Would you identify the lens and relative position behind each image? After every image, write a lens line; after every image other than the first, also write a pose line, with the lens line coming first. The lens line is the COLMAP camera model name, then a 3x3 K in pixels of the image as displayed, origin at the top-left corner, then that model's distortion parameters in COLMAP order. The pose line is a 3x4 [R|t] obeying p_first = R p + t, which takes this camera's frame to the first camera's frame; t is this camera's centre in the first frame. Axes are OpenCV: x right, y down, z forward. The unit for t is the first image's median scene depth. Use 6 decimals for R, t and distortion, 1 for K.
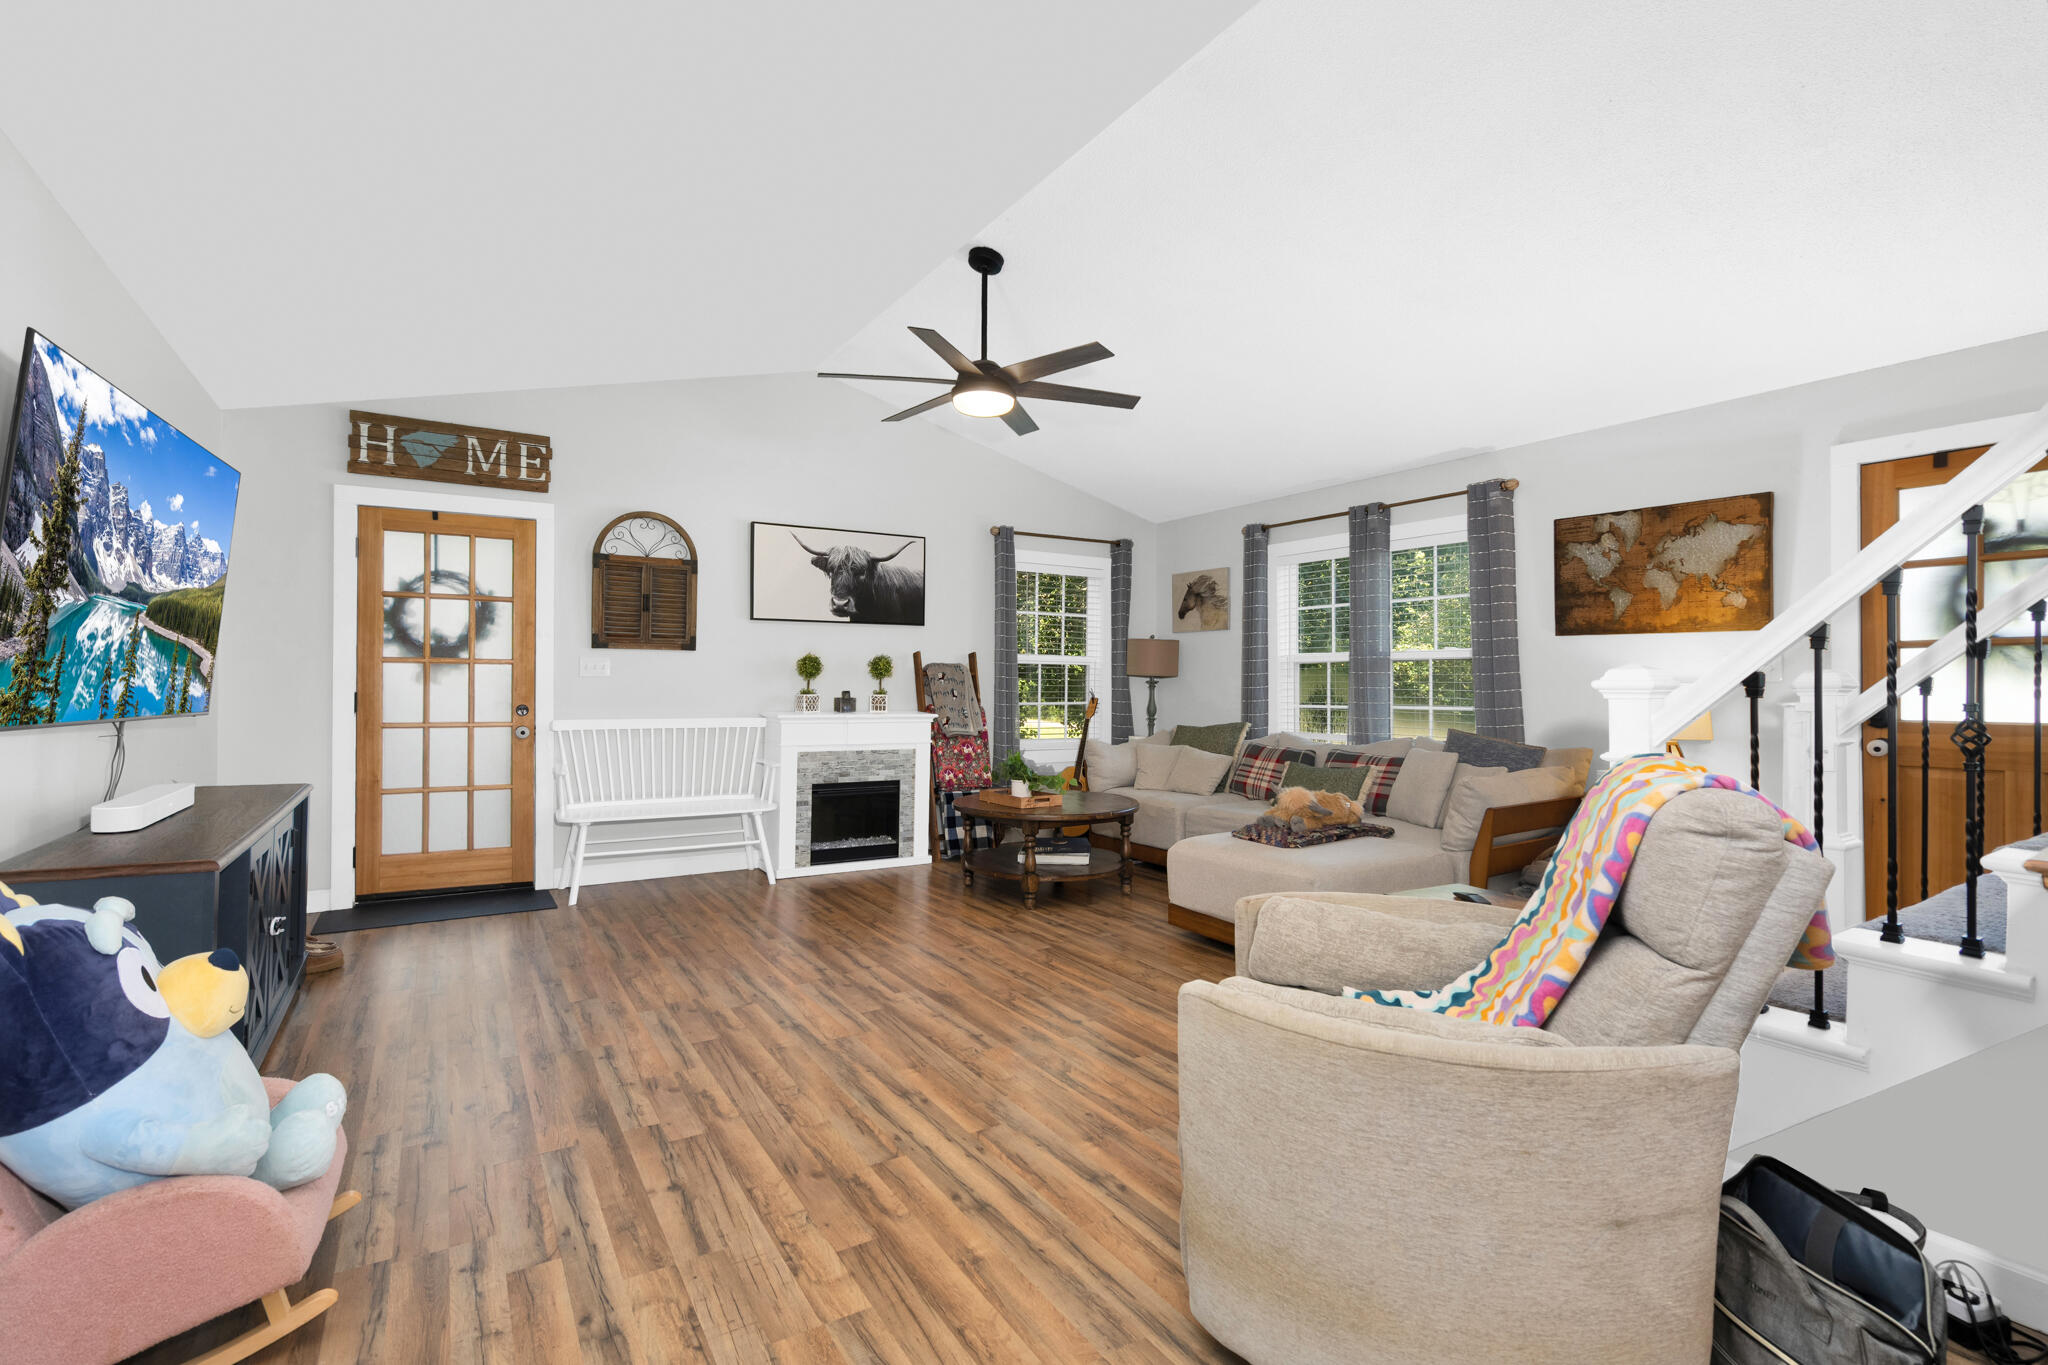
lens RADIAL K [[884.0, 0, 1021.2], [0, 884.0, 675.1], [0, 0, 1]] dist [-0.009885, 0.000067]
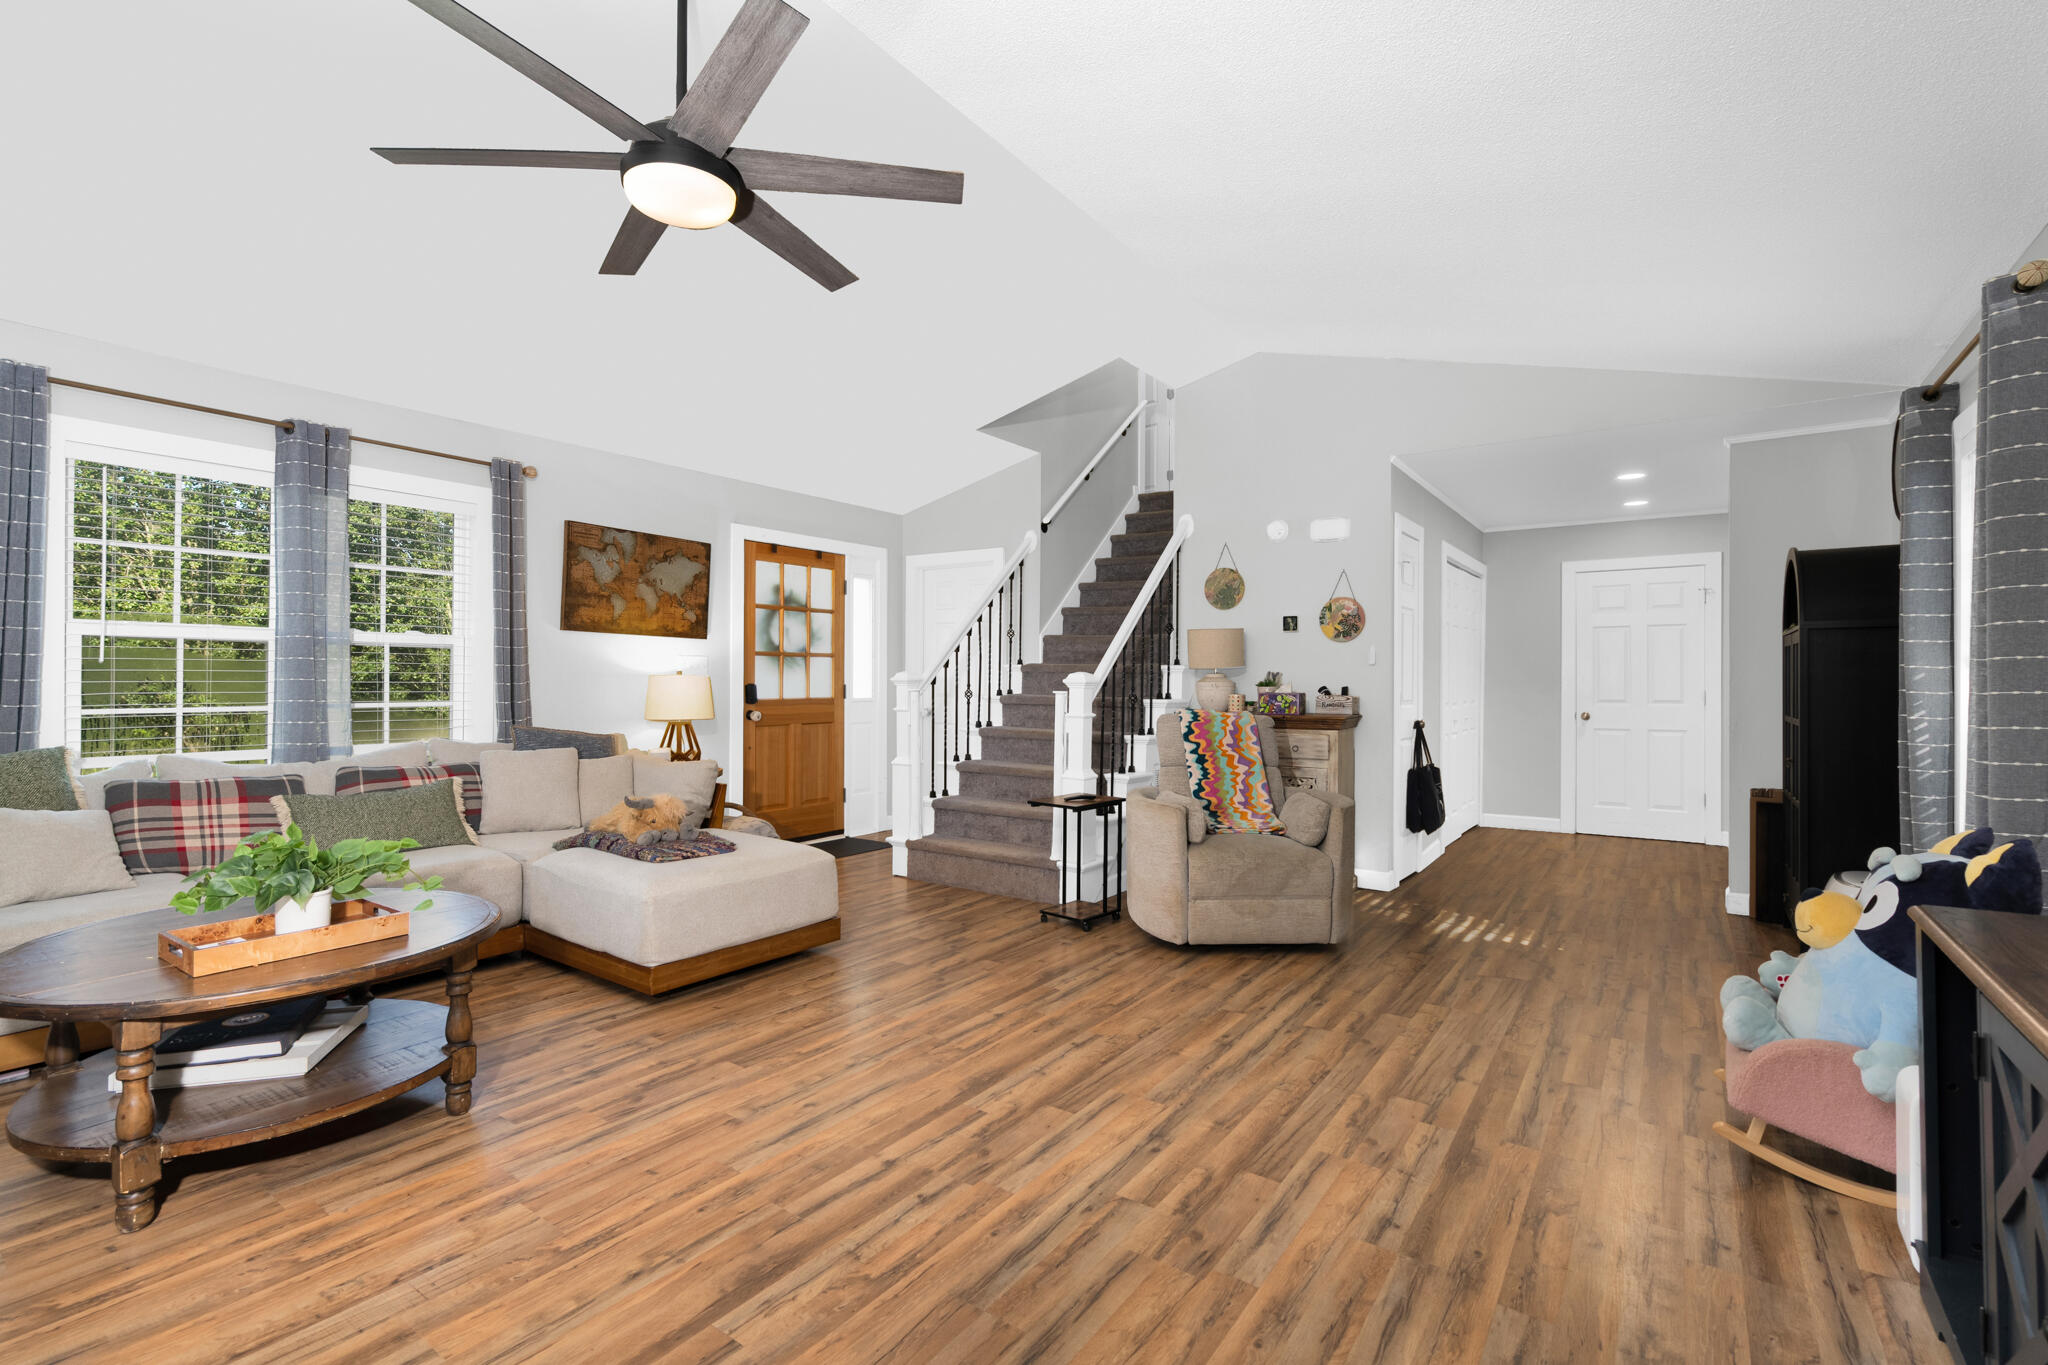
lens RADIAL K [[884.0, 0, 1021.2], [0, 884.0, 675.1], [0, 0, 1]] dist [-0.009885, 0.000067]
pose [[-0.343027, -0.000653, 0.939325, -0.627942], [-0.017519, 0.999830, -0.005703, 0.005627], [-0.939162, -0.018412, -0.342981, 0.932352]]
